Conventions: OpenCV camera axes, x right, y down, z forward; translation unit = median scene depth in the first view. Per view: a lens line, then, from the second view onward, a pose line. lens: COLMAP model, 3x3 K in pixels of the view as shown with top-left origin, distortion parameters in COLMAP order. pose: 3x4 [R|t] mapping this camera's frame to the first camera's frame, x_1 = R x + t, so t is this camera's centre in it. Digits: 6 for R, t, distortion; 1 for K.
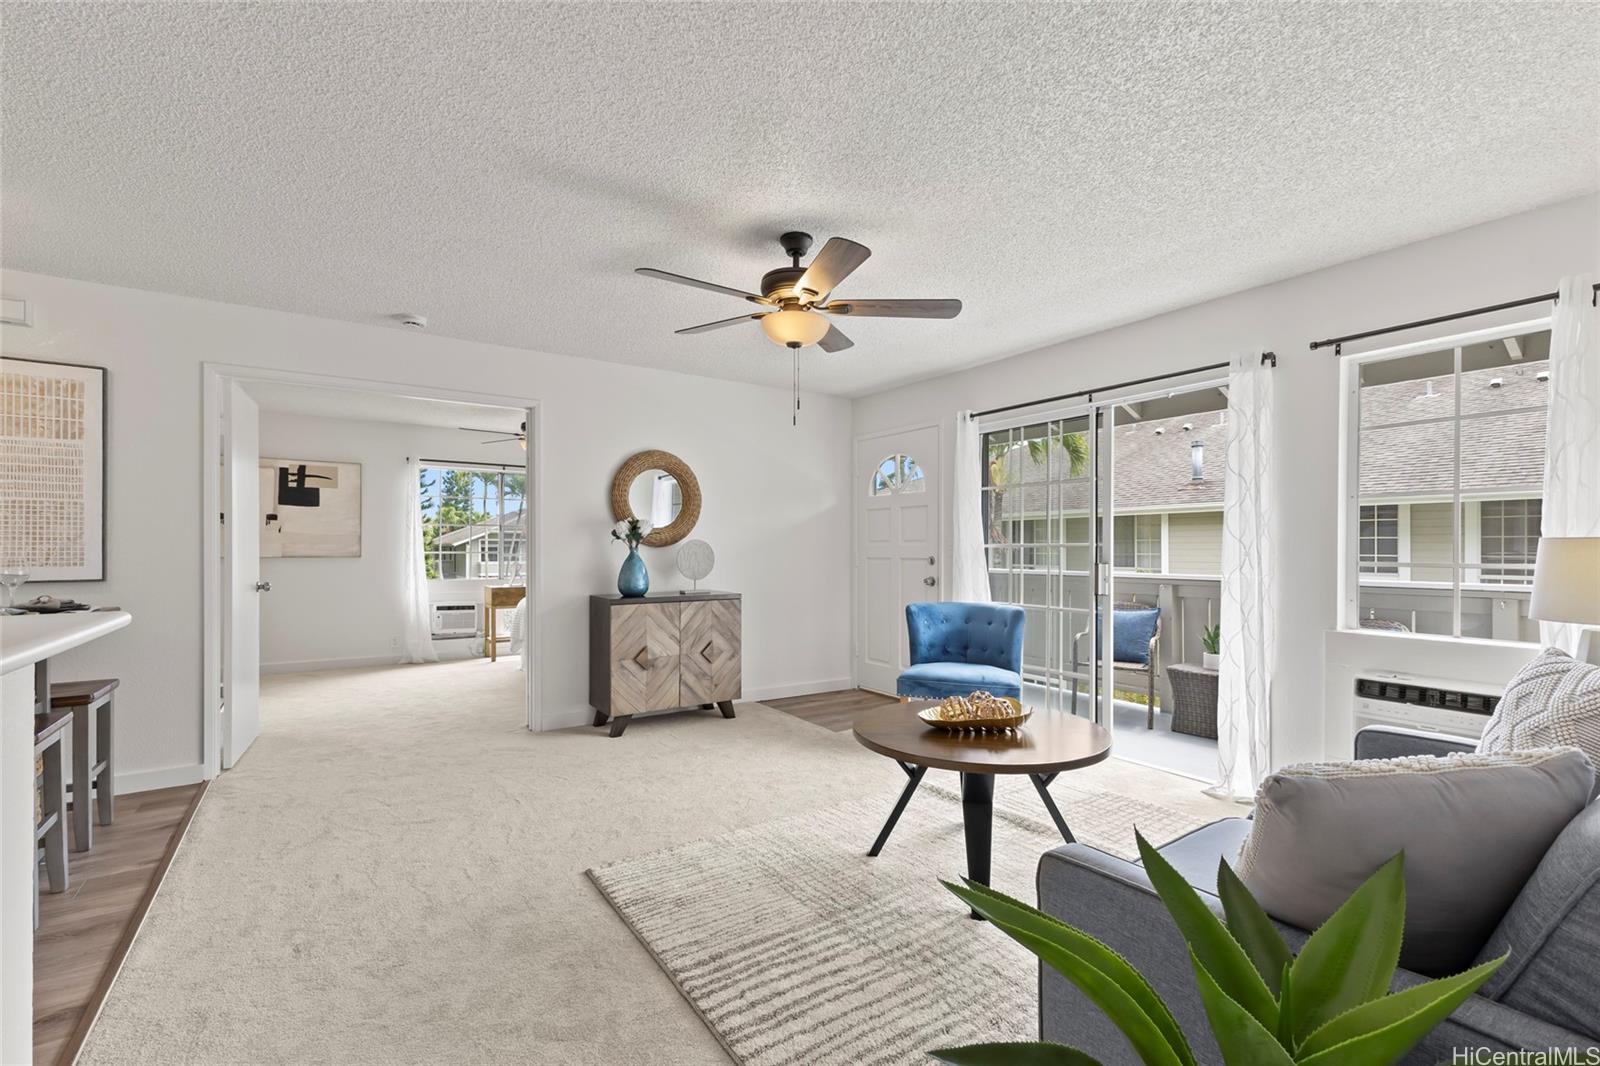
lens RADIAL K [[695.8, 0, 790.3], [0, 695.8, 537.9], [0, 0, 1]] dist [-0.002042, -0.000340]
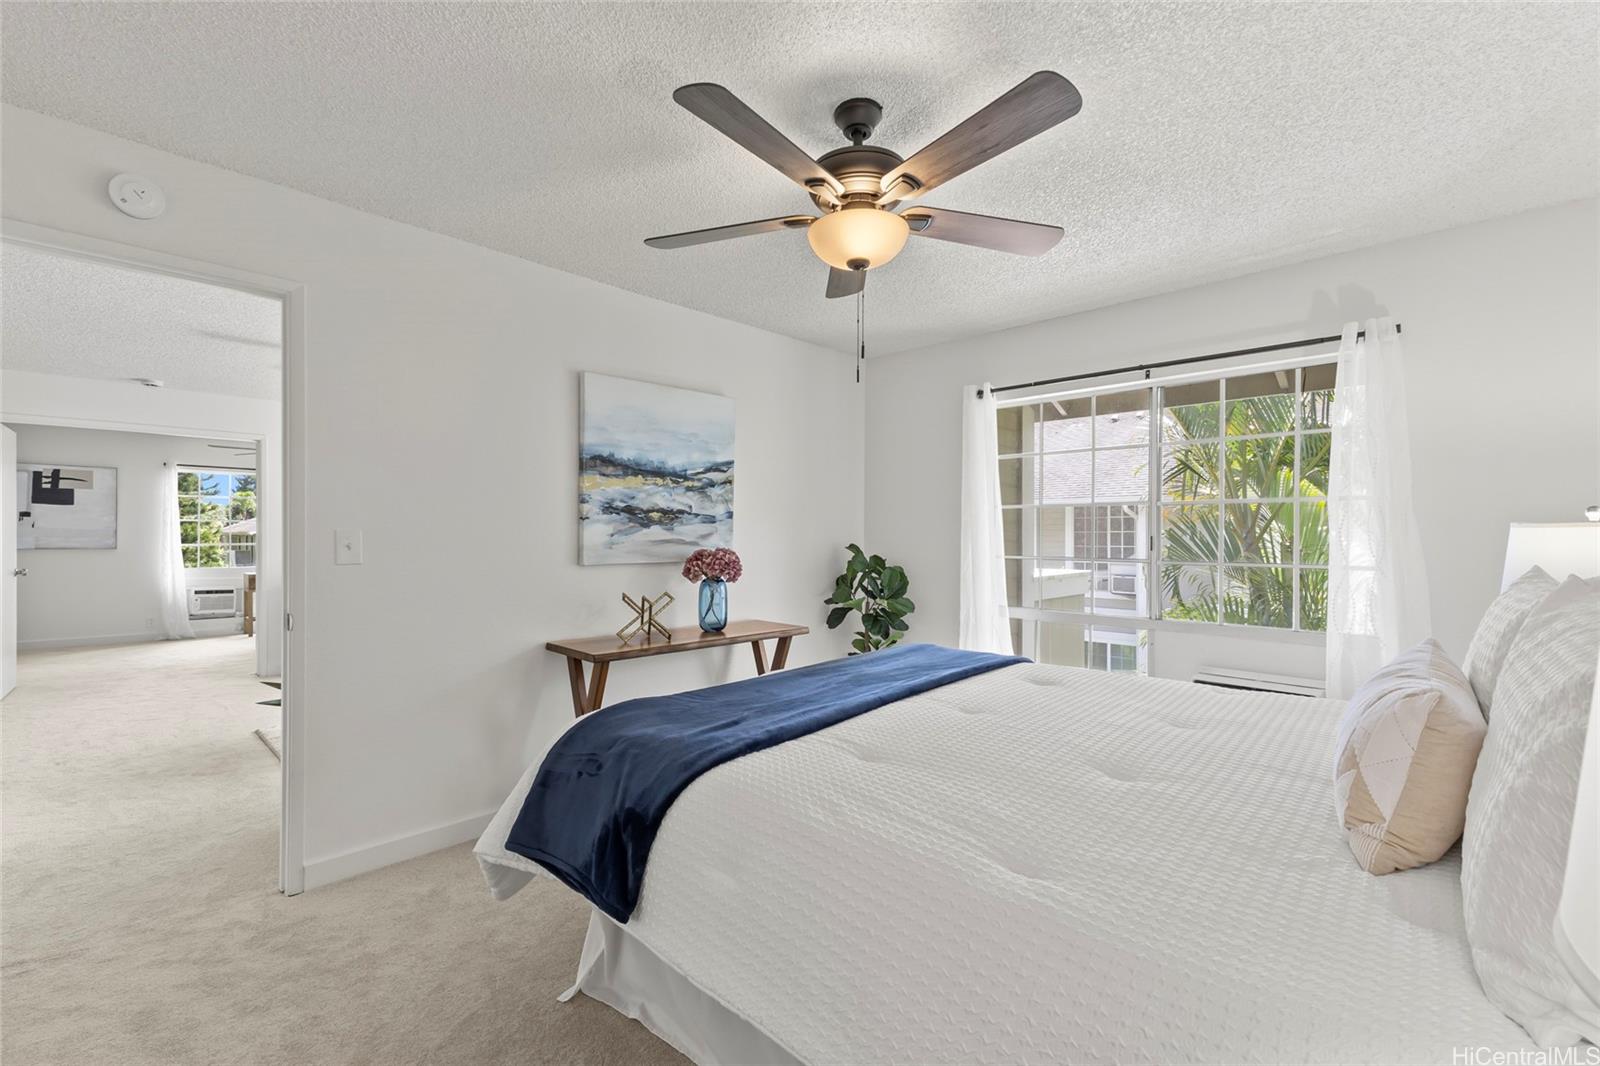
lens RADIAL K [[695.8, 0, 809.4], [0, 695.8, 536.9], [0, 0, 1]] dist [-0.002042, -0.000340]
pose [[0.976375, 0.009563, 0.215870, 0.278995], [-0.011638, 0.999898, 0.008339, -0.015387], [-0.215768, -0.010654, 0.976387, -0.406968]]
